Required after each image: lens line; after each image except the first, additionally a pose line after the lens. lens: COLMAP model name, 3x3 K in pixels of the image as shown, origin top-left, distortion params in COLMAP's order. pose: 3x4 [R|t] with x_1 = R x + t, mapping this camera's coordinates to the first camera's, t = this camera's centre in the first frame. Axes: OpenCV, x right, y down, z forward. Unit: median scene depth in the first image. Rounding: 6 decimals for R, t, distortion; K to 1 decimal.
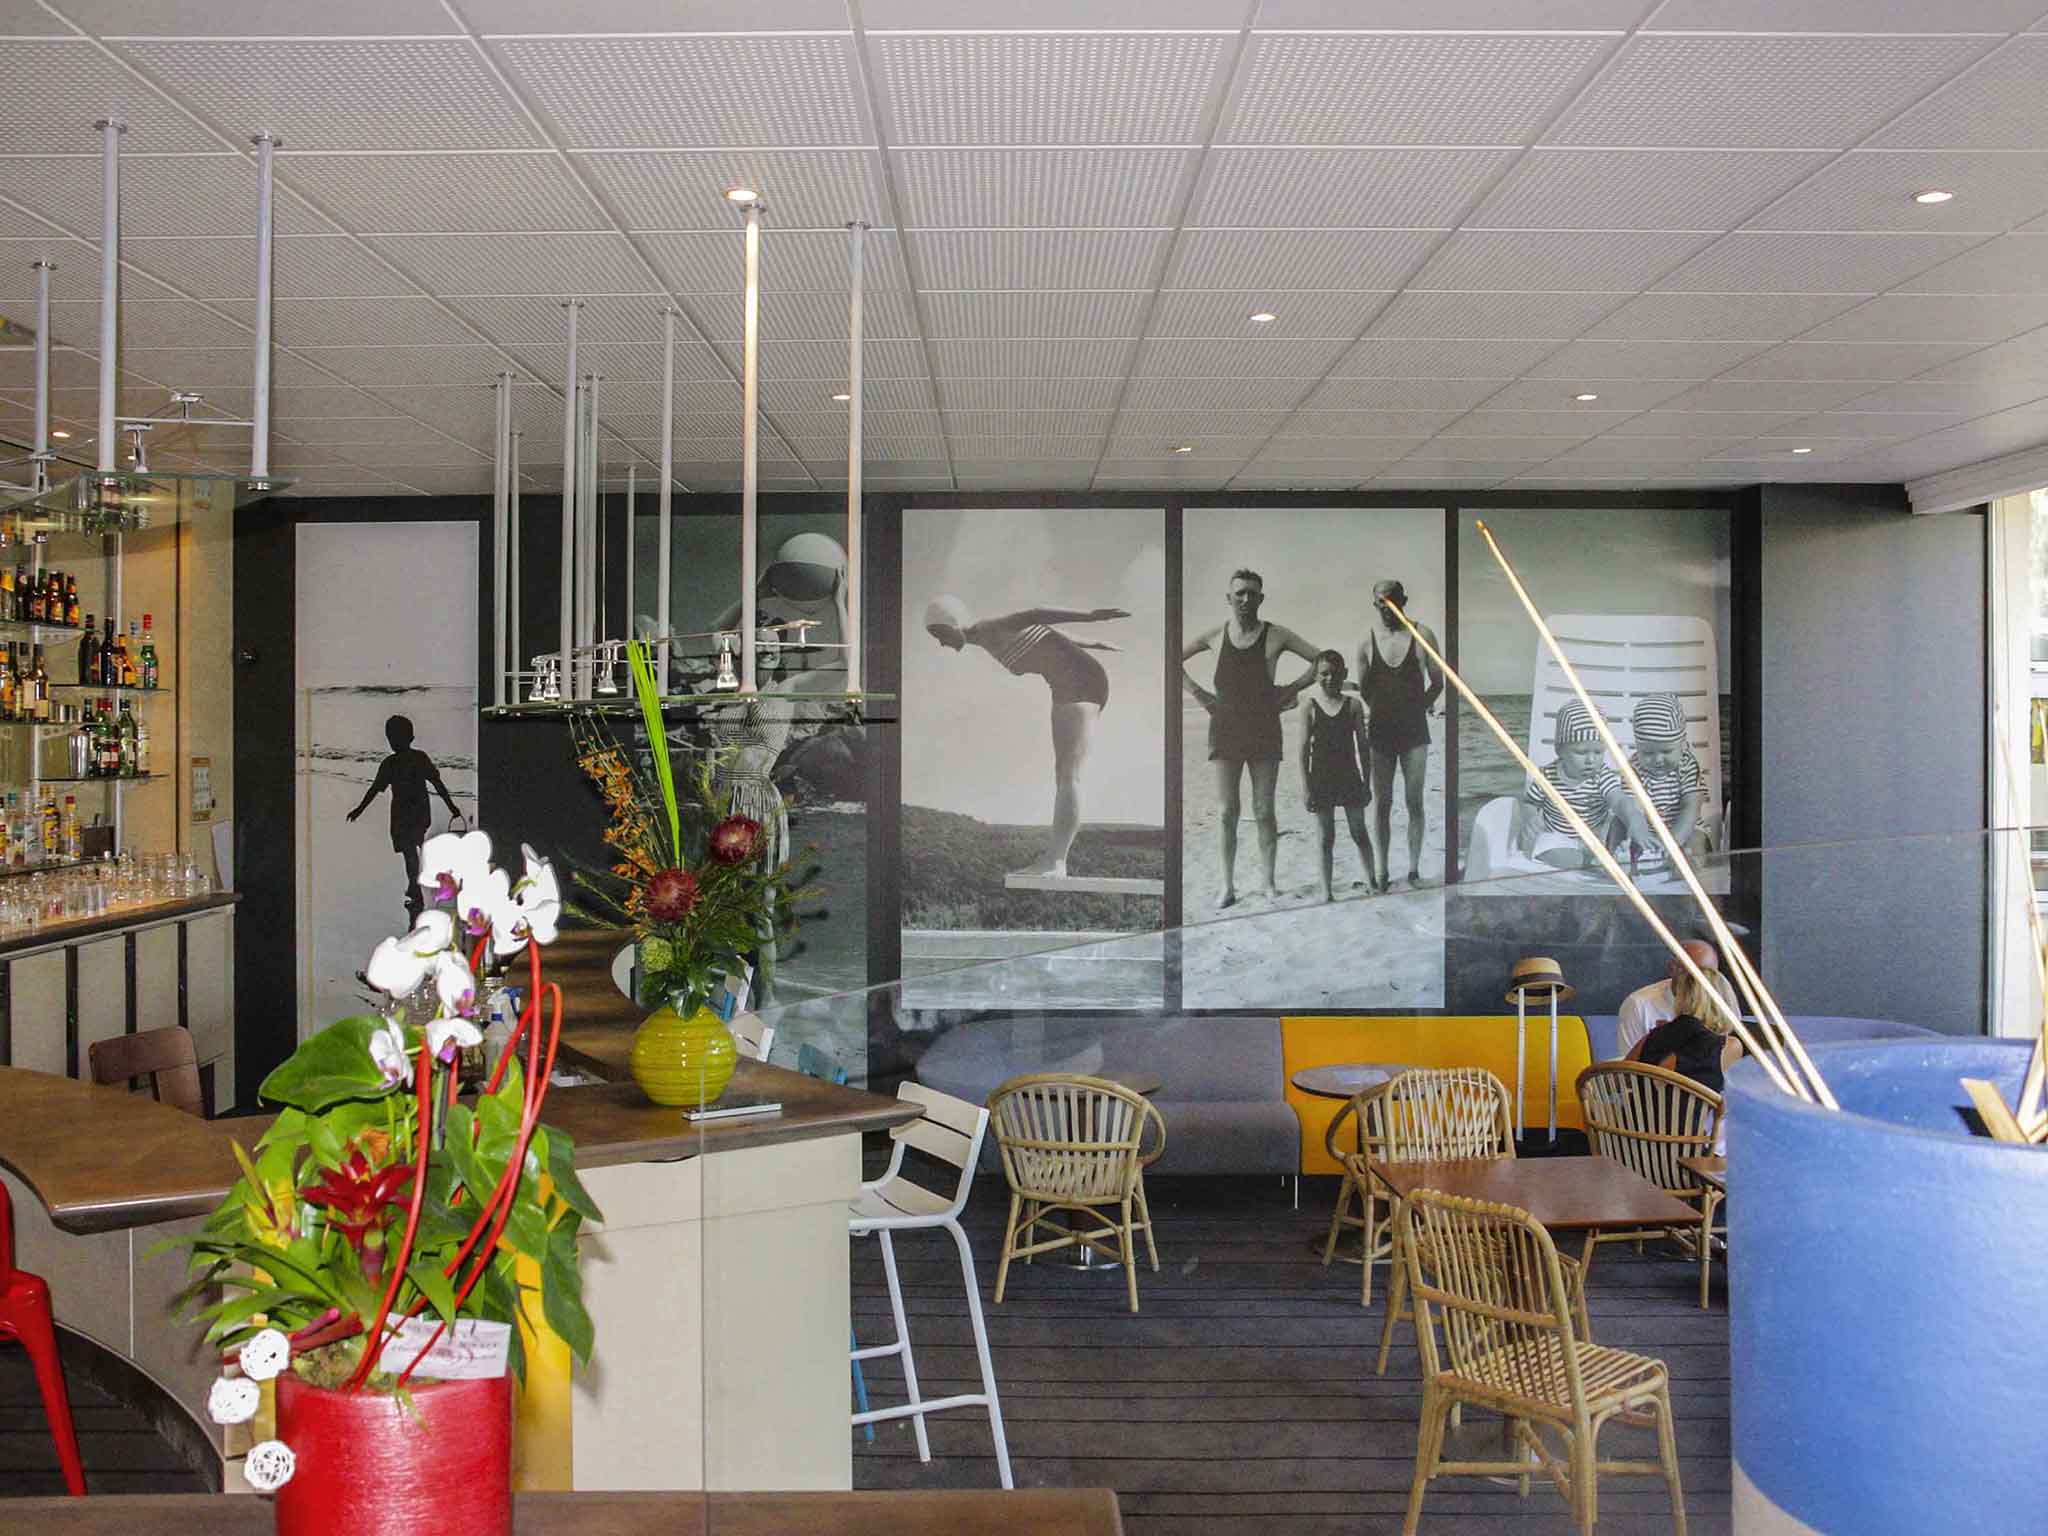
lens RADIAL K [[1953.6, 0, 1022.3], [0, 1953.6, 758.2], [0, 0, 1]] dist [-0.068173, 0.000000]
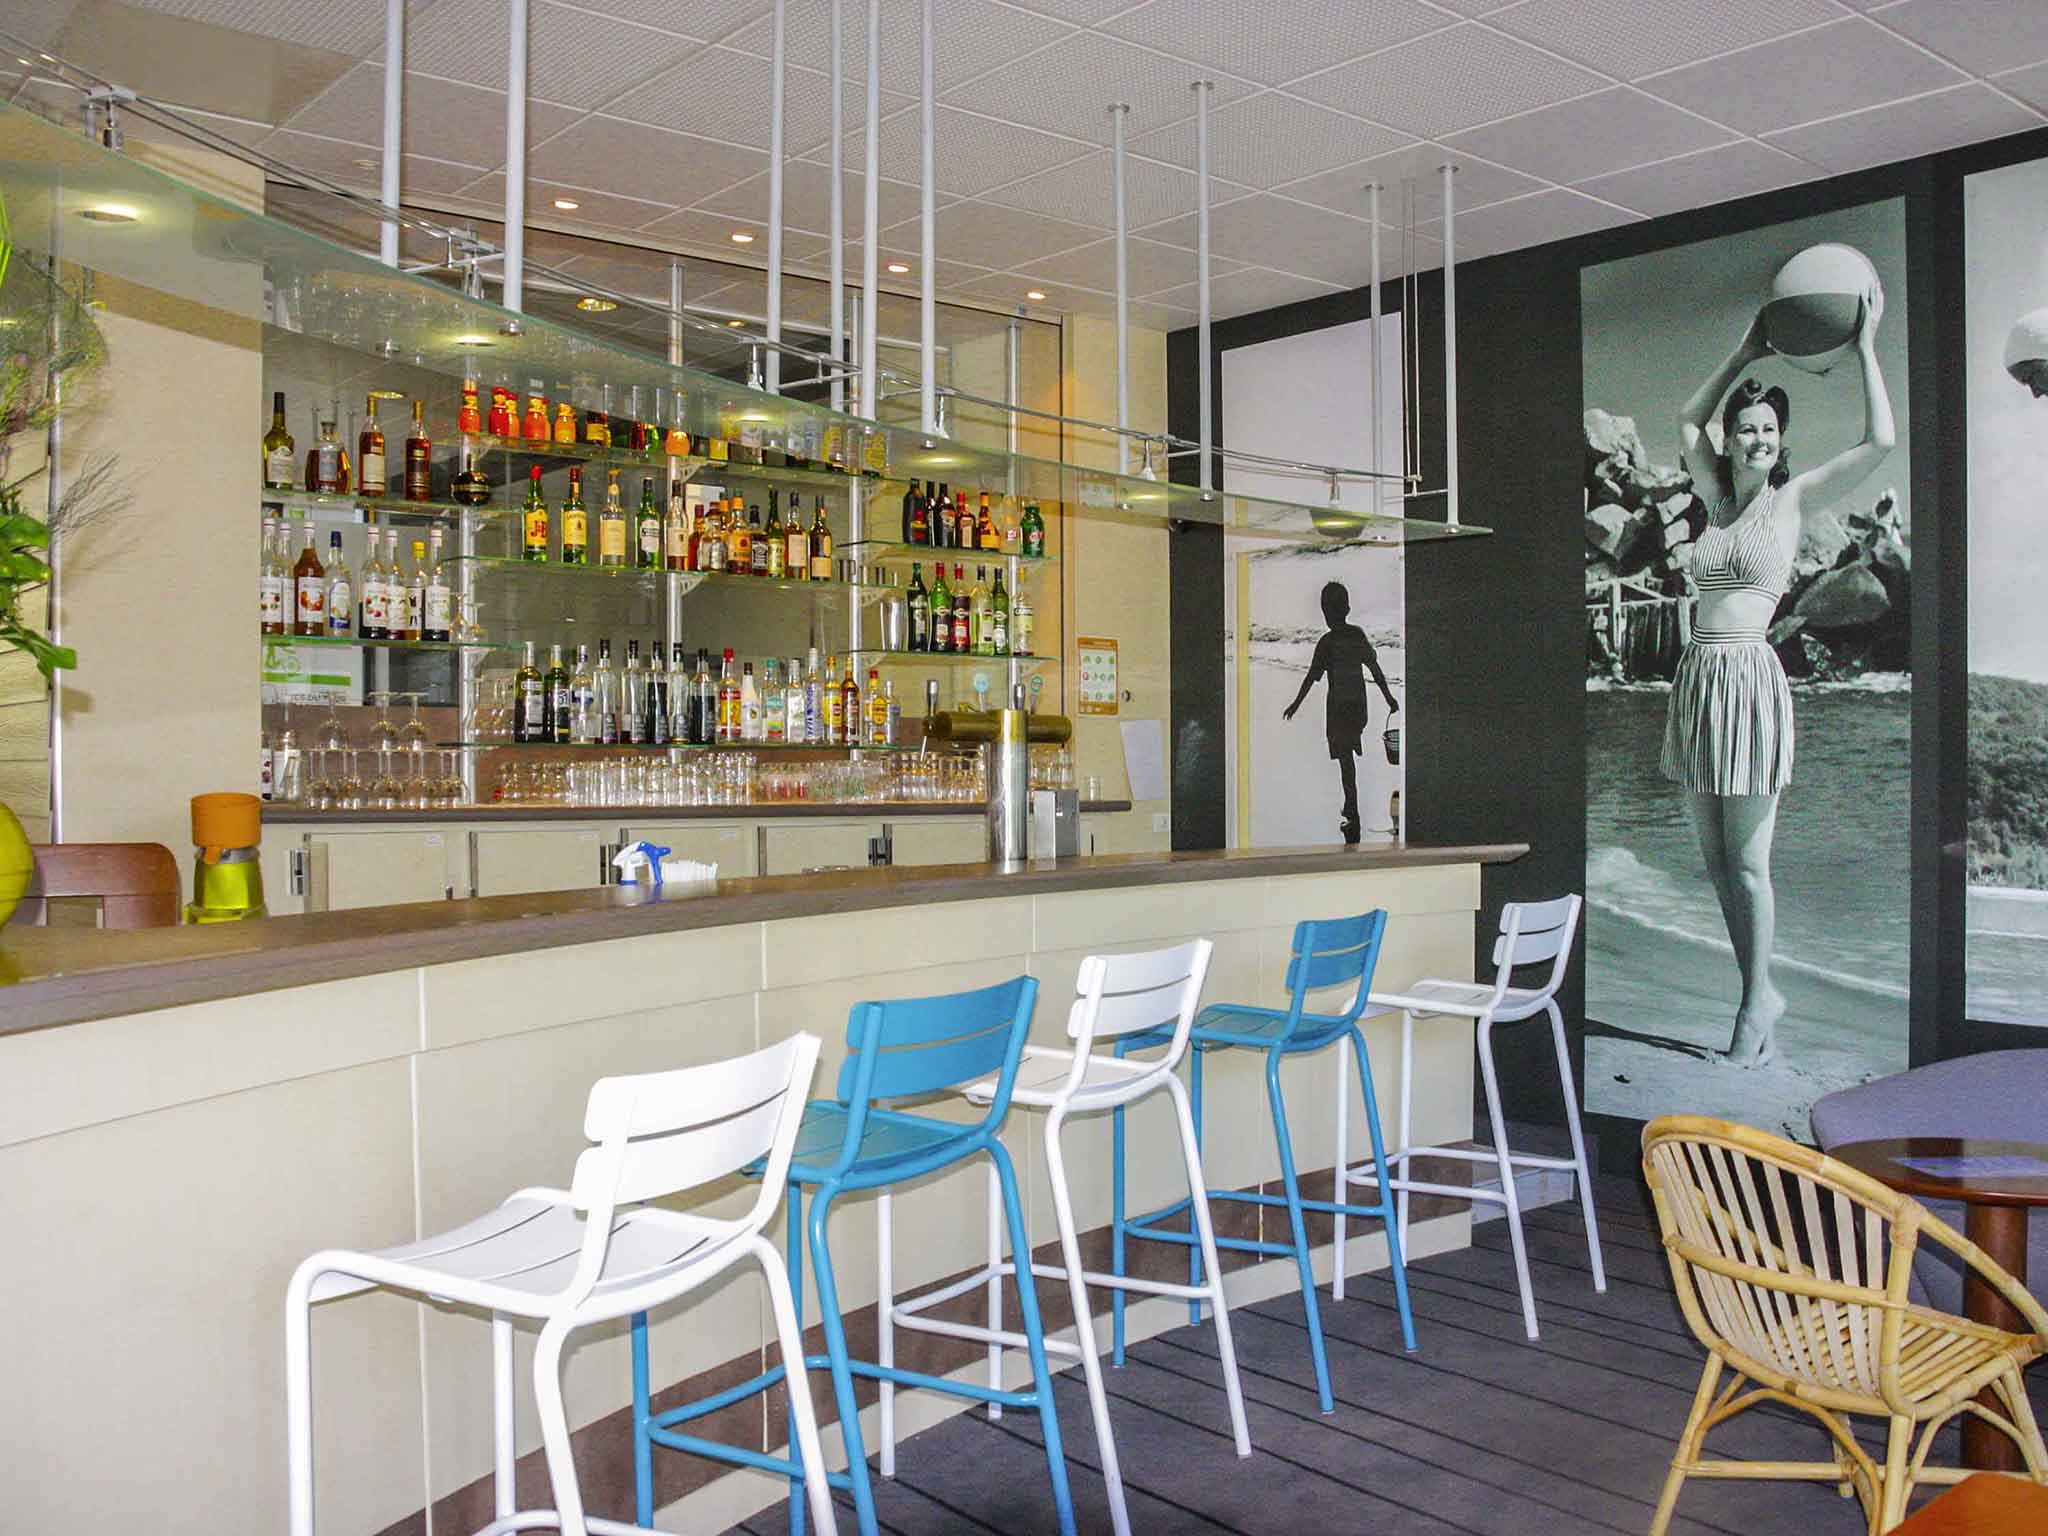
lens RADIAL K [[1953.6, 0, 1025.8], [0, 1953.6, 776.2], [0, 0, 1]] dist [-0.068173, 0.000000]
pose [[0.648092, 0.007261, -0.761528, 0.196050], [-0.010706, 0.999943, 0.000423, 0.057490], [0.761487, 0.007878, 0.648132, 0.405950]]
